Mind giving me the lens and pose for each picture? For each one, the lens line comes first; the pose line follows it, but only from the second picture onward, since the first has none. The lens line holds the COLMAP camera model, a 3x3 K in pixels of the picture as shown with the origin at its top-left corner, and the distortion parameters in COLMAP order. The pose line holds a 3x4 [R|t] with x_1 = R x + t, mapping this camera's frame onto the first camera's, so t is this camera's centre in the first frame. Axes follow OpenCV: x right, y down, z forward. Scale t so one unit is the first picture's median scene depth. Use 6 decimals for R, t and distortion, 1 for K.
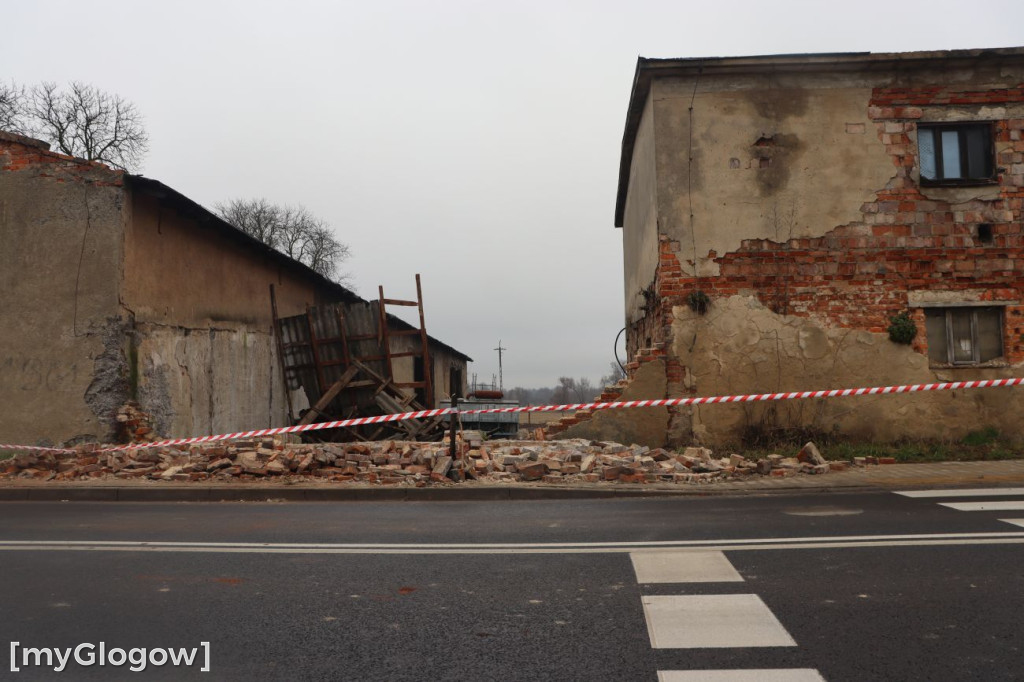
lens RADIAL K [[842.1, 0, 506.4], [0, 842.1, 342.0], [0, 0, 1]] dist [-0.172005, 0.159445]
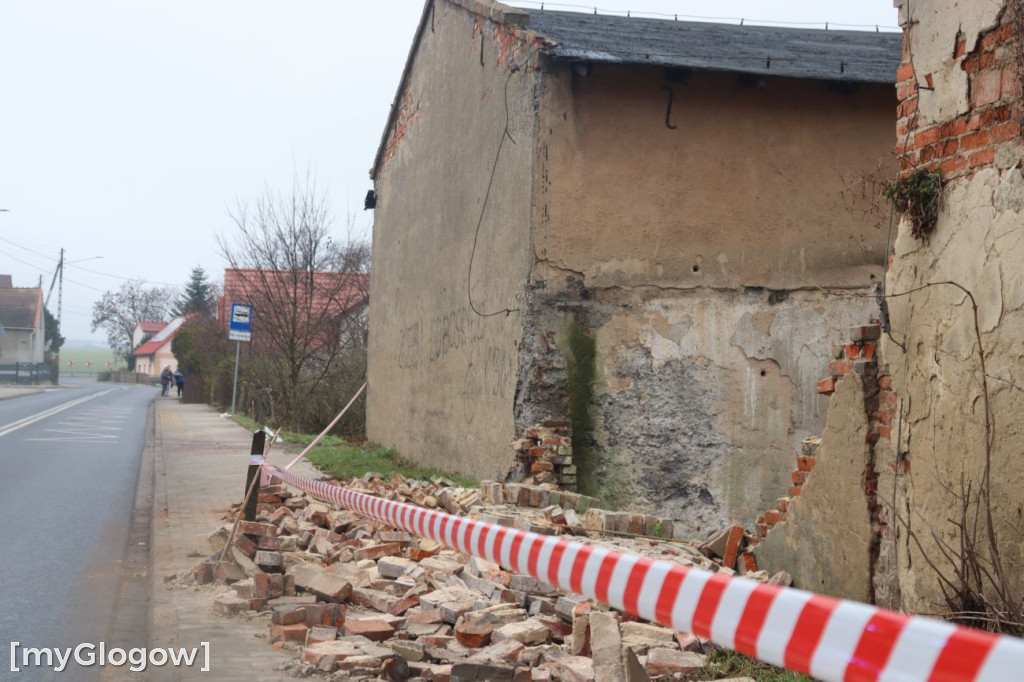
lens RADIAL K [[1743.3, 0, 510.3], [0, 1743.3, 345.1], [0, 0, 1]] dist [0.179883, 0.164060]
pose [[0.278888, 0.009109, -0.960280, 0.852866], [0.031467, 0.999331, 0.018618, -0.008825], [0.959808, -0.035409, 0.278415, 0.643761]]
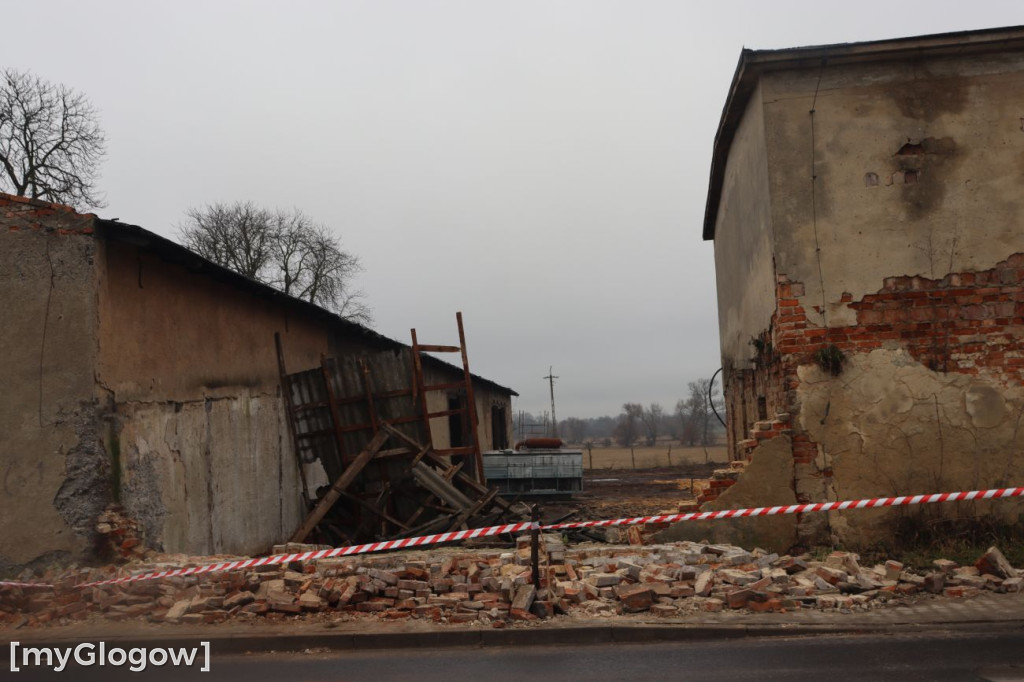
lens RADIAL K [[1058.5, 0, 506.7], [0, 1058.5, 343.5], [0, 0, 1]] dist [-0.104560, 0.219100]
pose [[0.998346, -0.035930, -0.044880, -0.029092], [0.035150, 0.999219, -0.018038, -0.055819], [0.045493, 0.016430, 0.998830, -0.000525]]
